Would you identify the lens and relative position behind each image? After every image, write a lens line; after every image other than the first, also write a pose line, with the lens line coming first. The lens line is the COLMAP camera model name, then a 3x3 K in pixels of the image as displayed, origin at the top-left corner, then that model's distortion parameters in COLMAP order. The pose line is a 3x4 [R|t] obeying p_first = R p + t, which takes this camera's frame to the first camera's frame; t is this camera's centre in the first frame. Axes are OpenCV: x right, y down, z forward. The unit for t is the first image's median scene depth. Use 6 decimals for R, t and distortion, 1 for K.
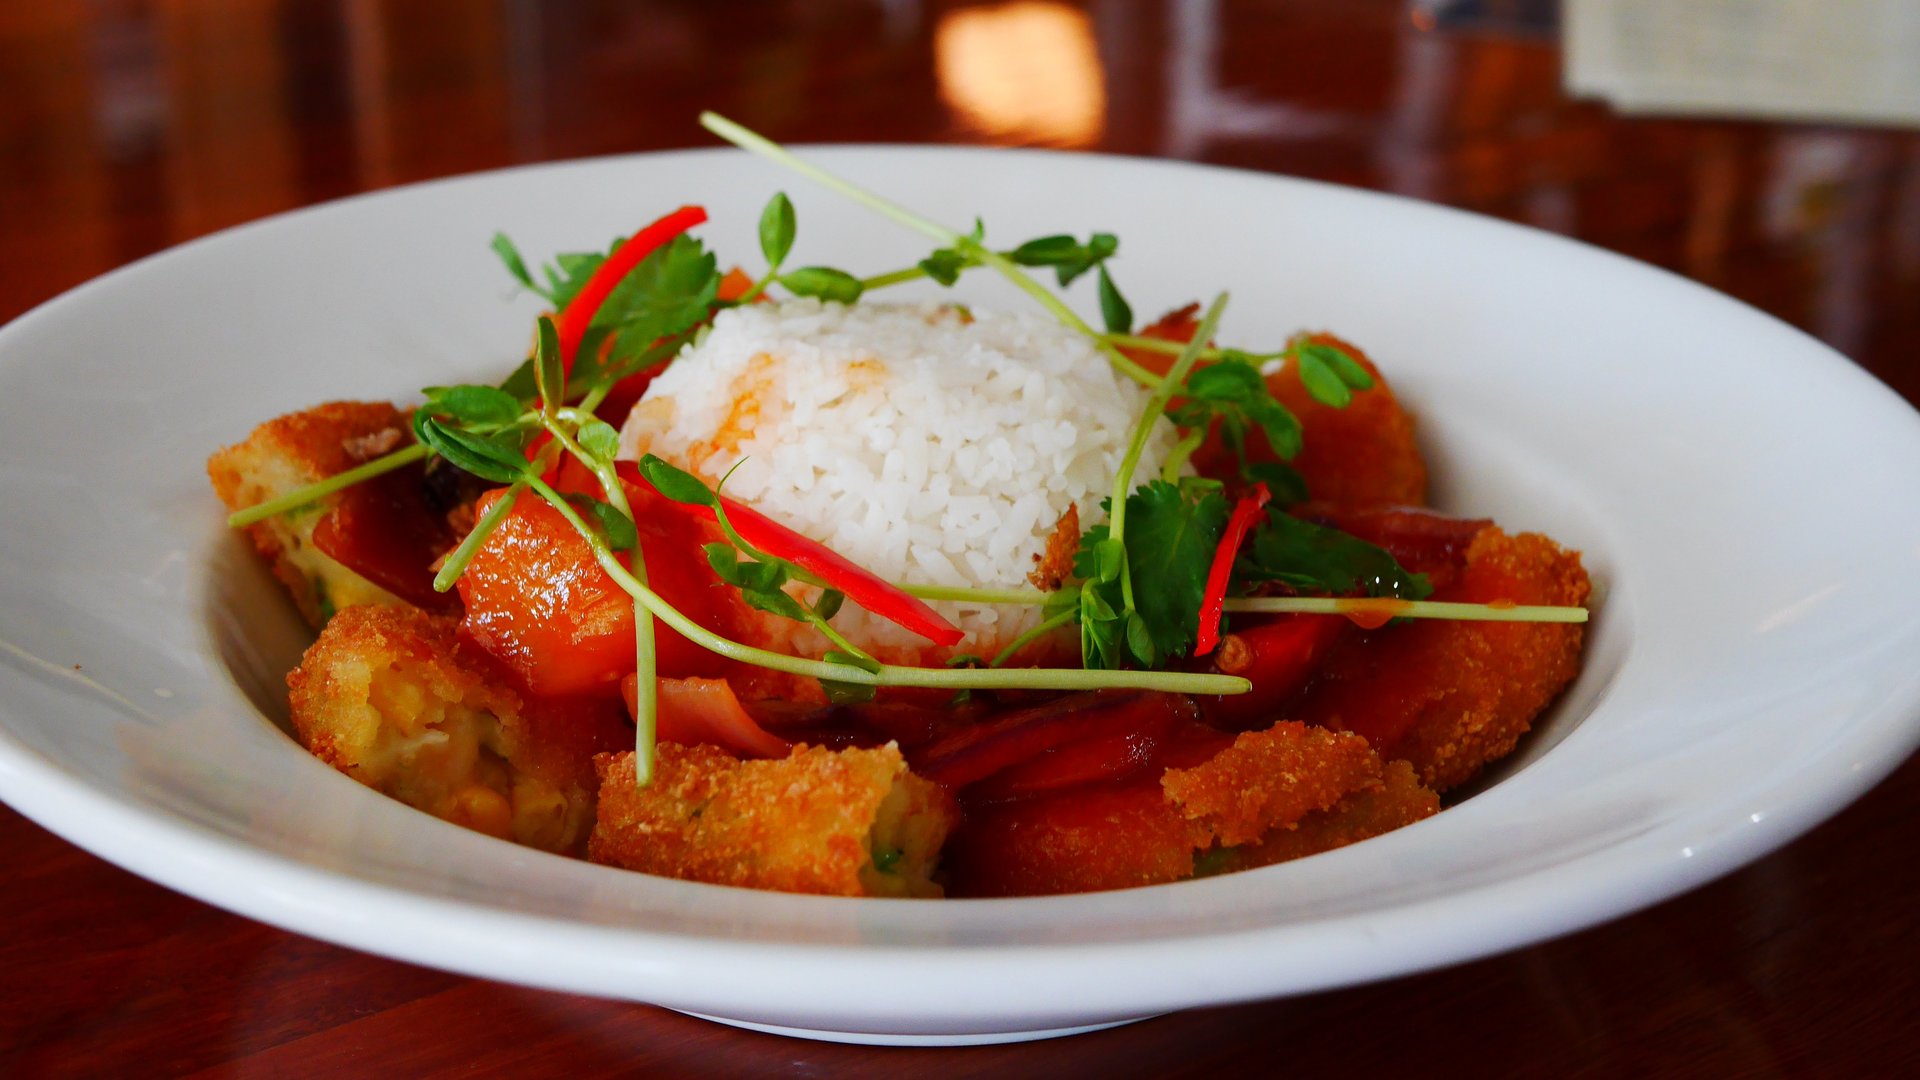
lens RADIAL K [[3094.5, 0, 969.3], [0, 3094.5, 543.1], [0, 0, 1]] dist [-0.012838, 0.000000]
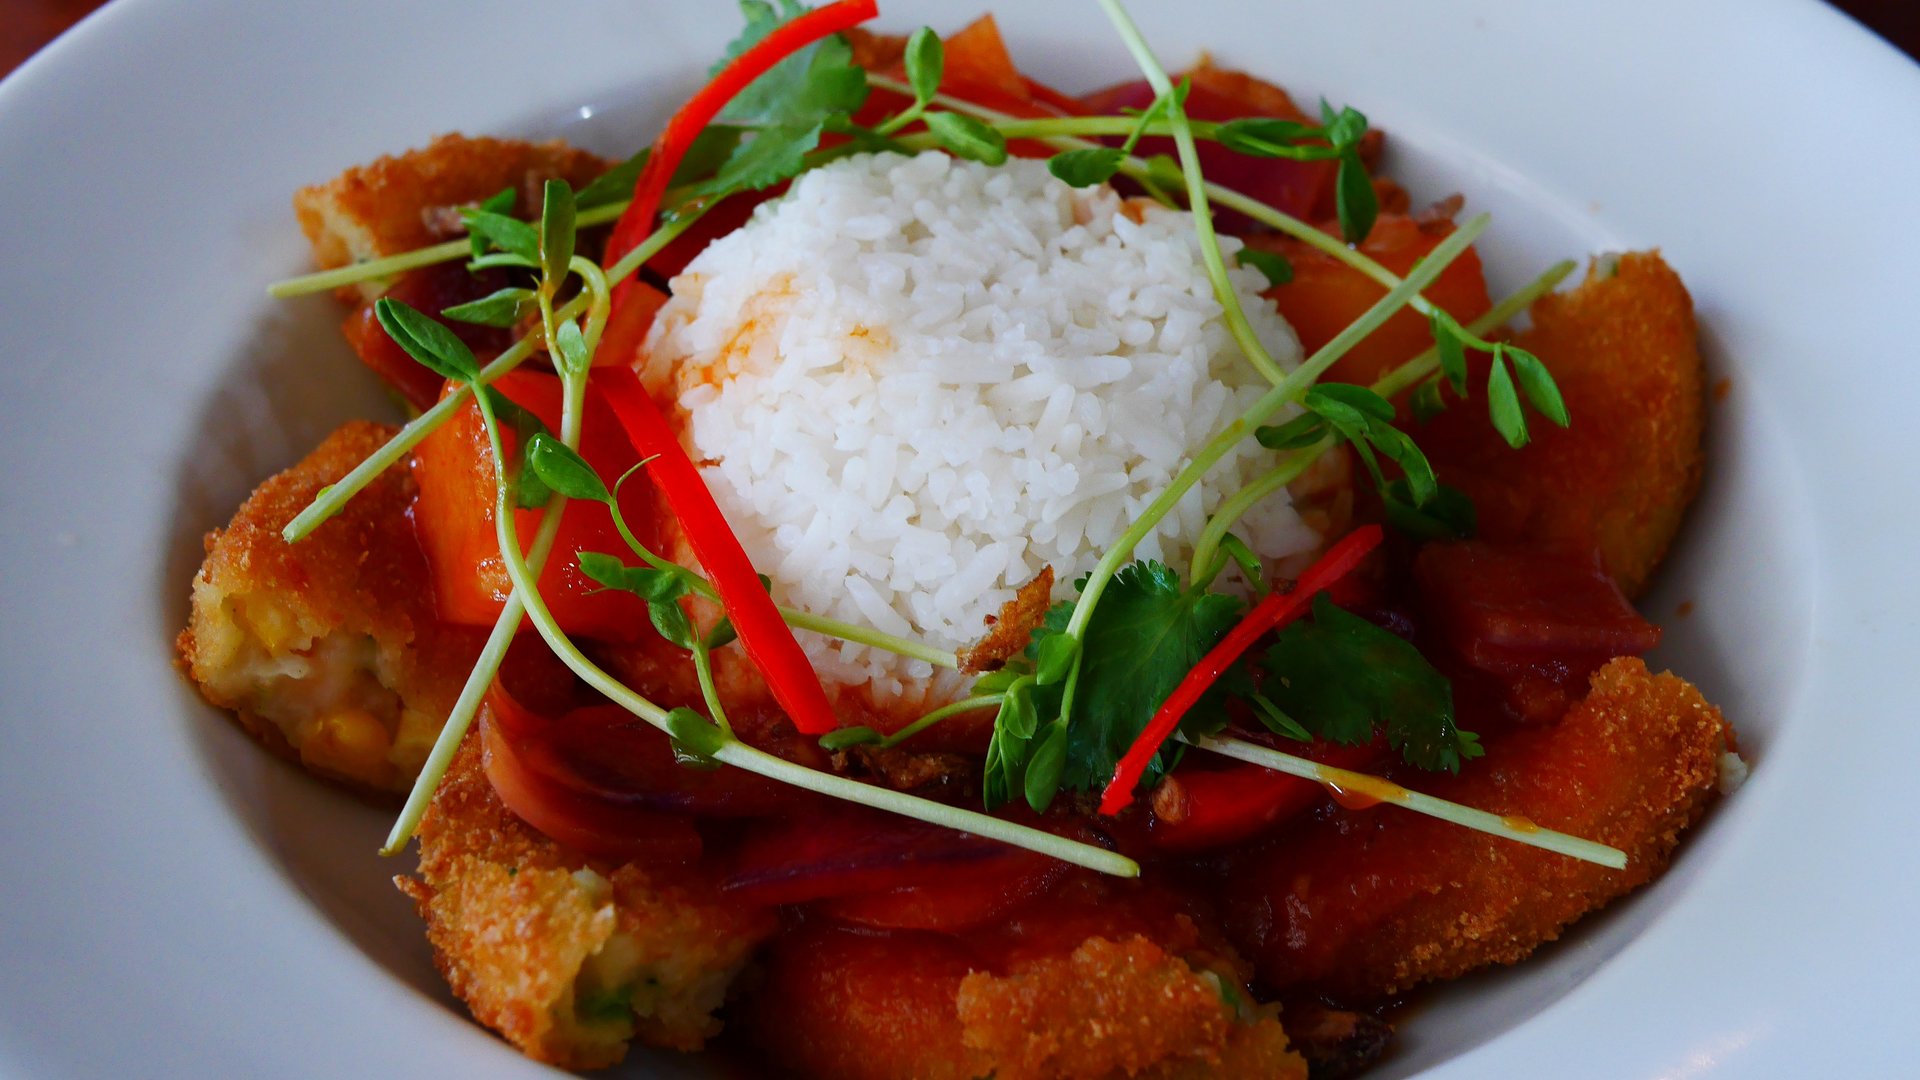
lens RADIAL K [[3094.5, 0, 970.7], [0, 3094.5, 557.8], [0, 0, 1]] dist [-0.012838, 0.000000]
pose [[0.910261, 0.276723, -0.307975, 0.272882], [-0.156345, 0.918501, 0.363197, -0.317425], [0.383381, -0.282454, 0.879340, 0.252024]]
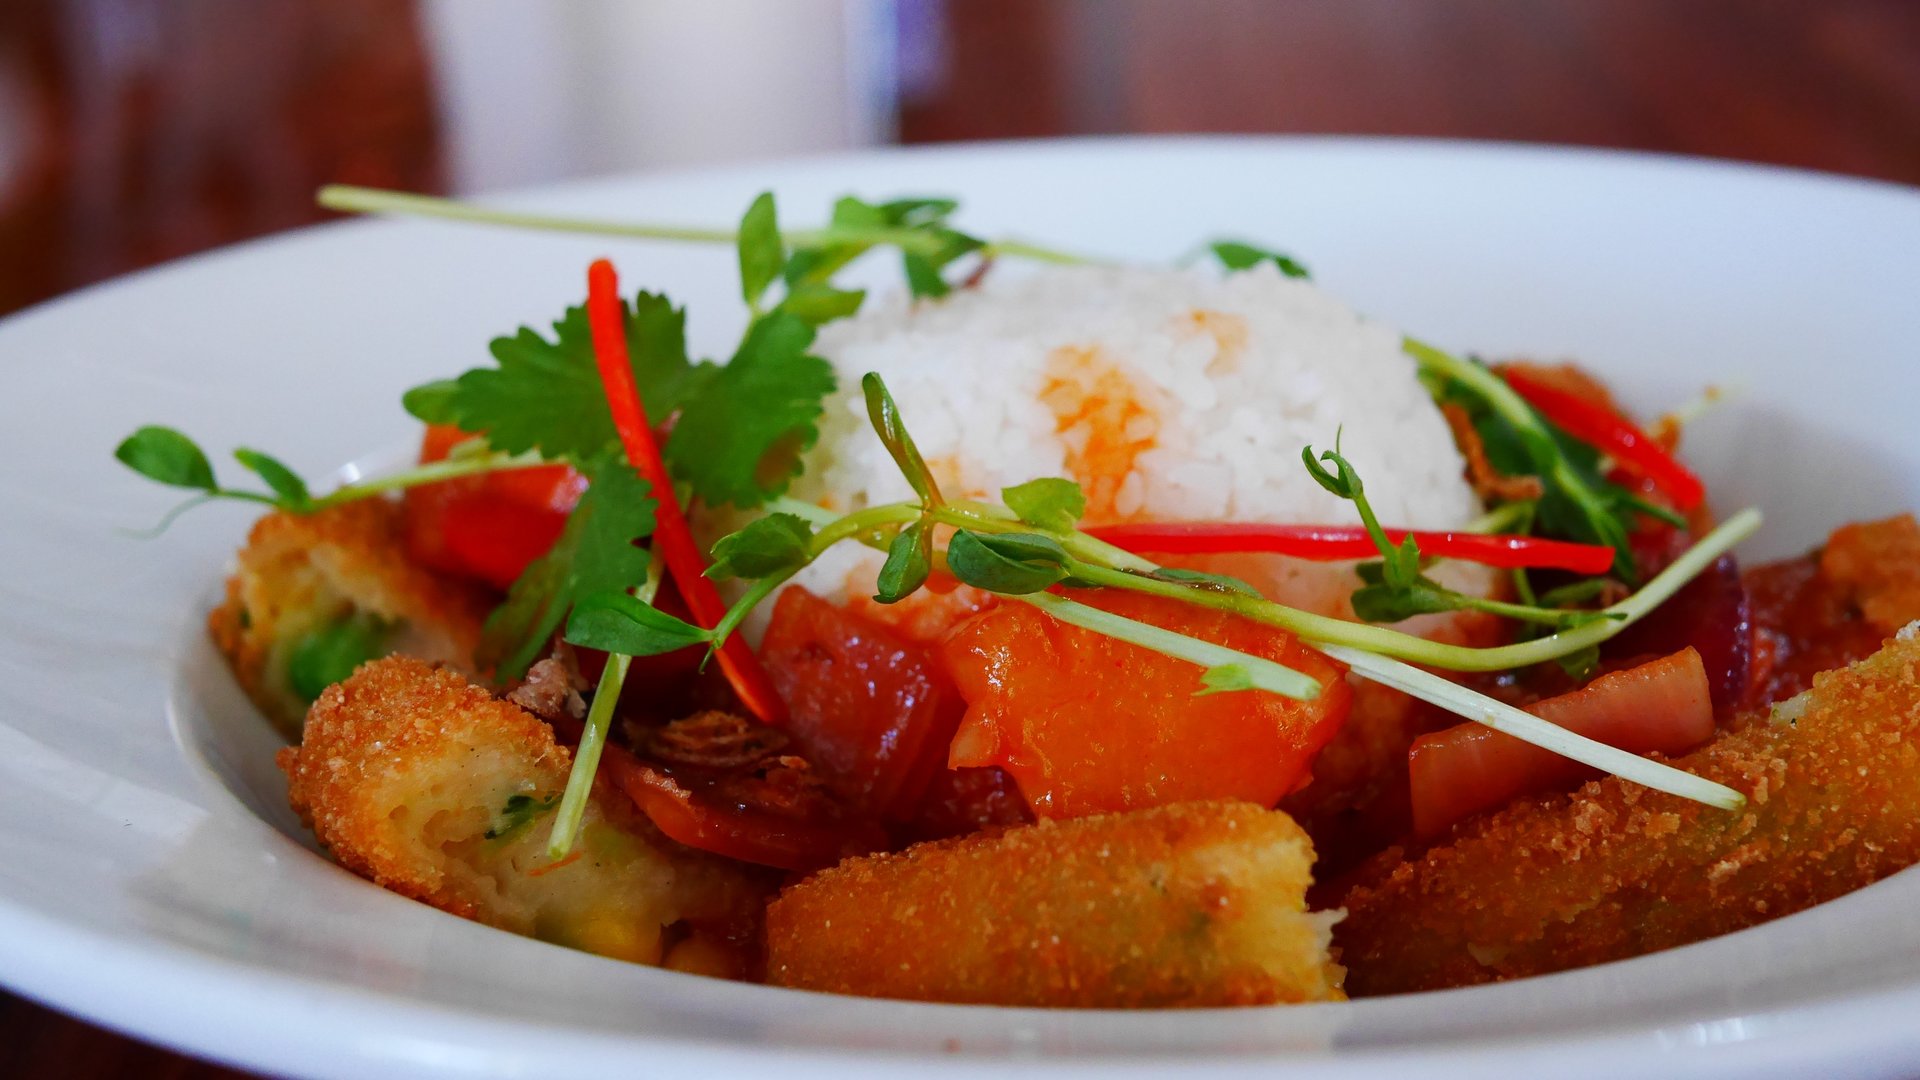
lens RADIAL K [[3094.5, 0, 962.8], [0, 3094.5, 538.6], [0, 0, 1]] dist [-0.012838, 0.000000]
pose [[0.614811, -0.290826, 0.733095, -0.641260], [0.347247, 0.934401, 0.079468, -0.087821], [-0.708115, 0.205707, 0.675468, 0.552800]]
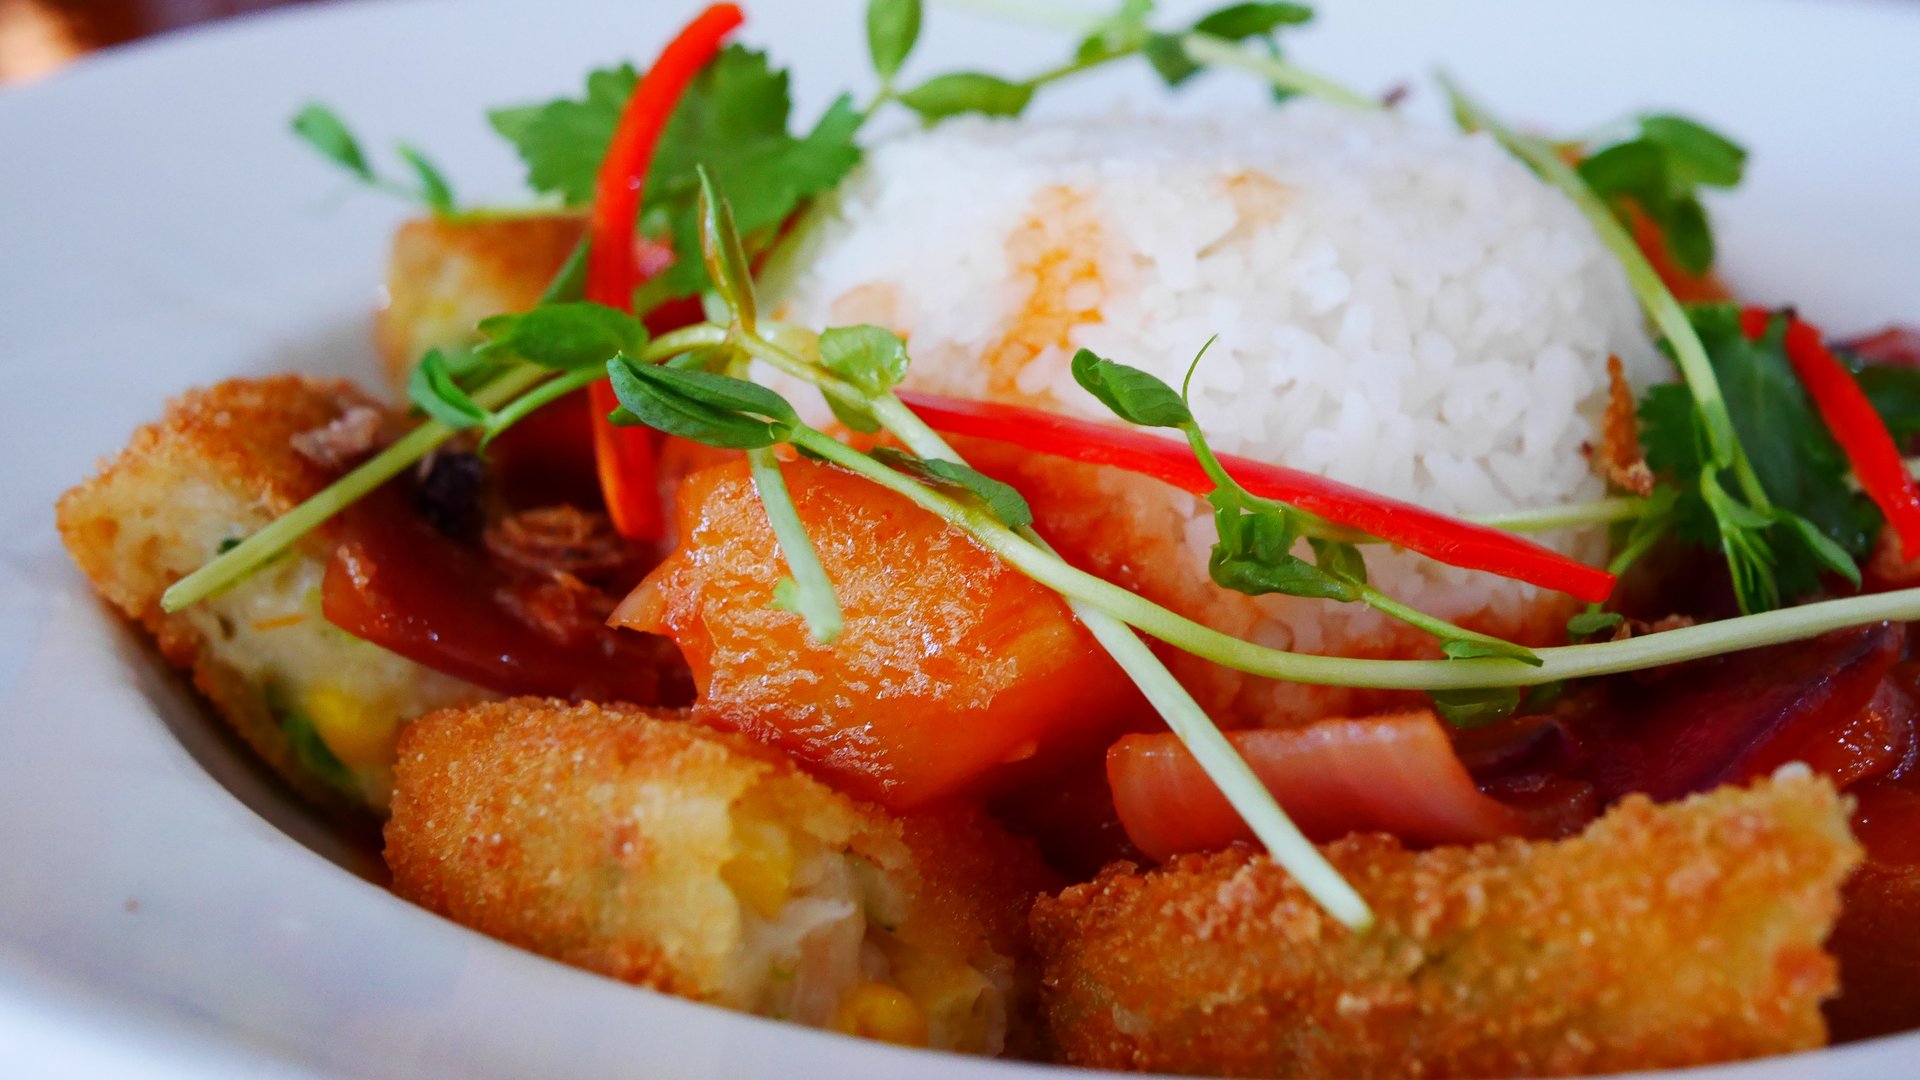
lens RADIAL K [[3094.5, 0, 959.8], [0, 3094.5, 551.8], [0, 0, 1]] dist [-0.012838, 0.000000]
pose [[0.936492, -0.148432, 0.317728, -0.293704], [0.148152, 0.988644, 0.025188, -0.008985], [-0.317858, 0.023484, 0.947847, 0.449219]]
